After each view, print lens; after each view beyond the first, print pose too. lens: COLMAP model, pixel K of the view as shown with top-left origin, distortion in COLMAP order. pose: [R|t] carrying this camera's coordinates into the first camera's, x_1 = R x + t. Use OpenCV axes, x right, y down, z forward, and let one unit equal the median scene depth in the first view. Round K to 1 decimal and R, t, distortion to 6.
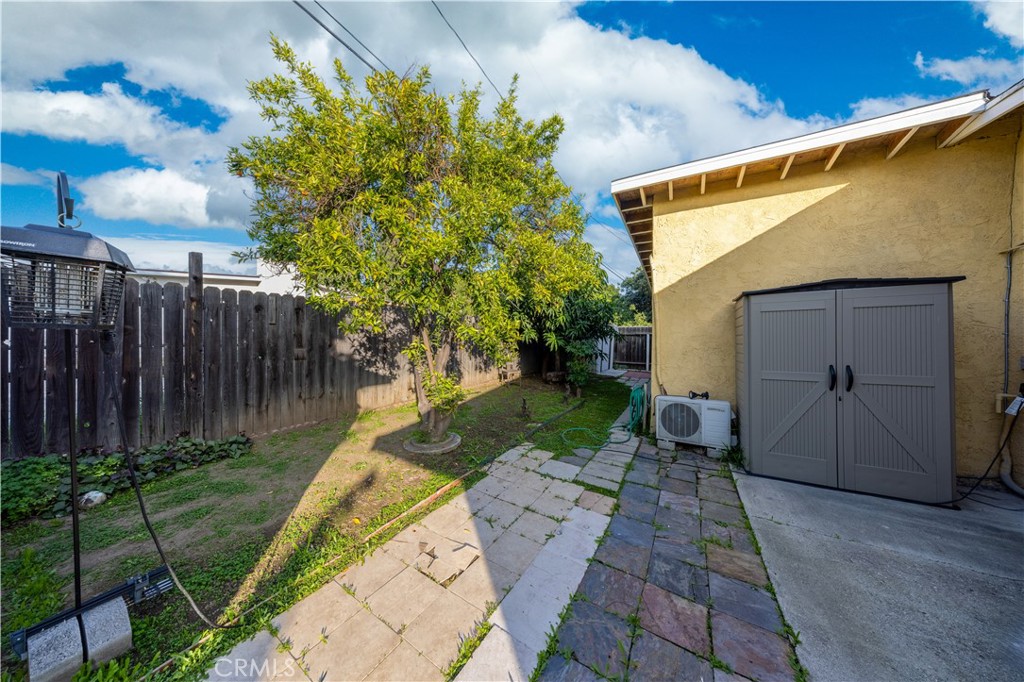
lens RADIAL K [[295.2, 0, 515.9], [0, 295.2, 338.2], [0, 0, 1]] dist [0.000593, 0.000014]
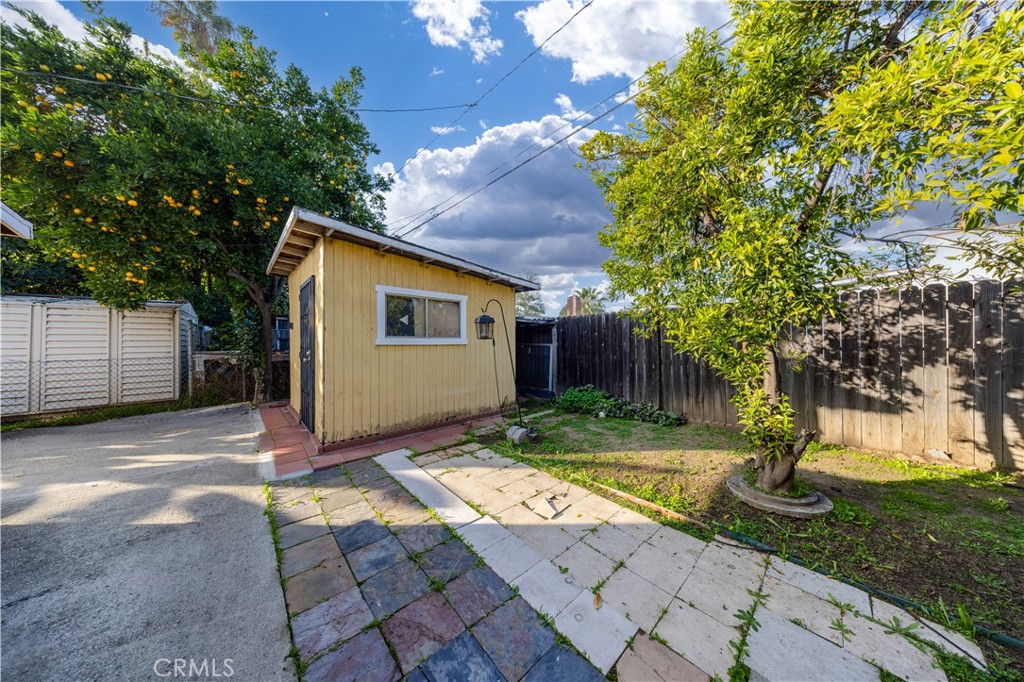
lens RADIAL K [[295.2, 0, 515.9], [0, 295.2, 338.2], [0, 0, 1]] dist [0.000593, 0.000014]
pose [[-0.287208, -0.024551, -0.957553, 0.629168], [0.003449, 0.999638, -0.026664, 0.012920], [0.957862, -0.010961, -0.287020, 0.712825]]
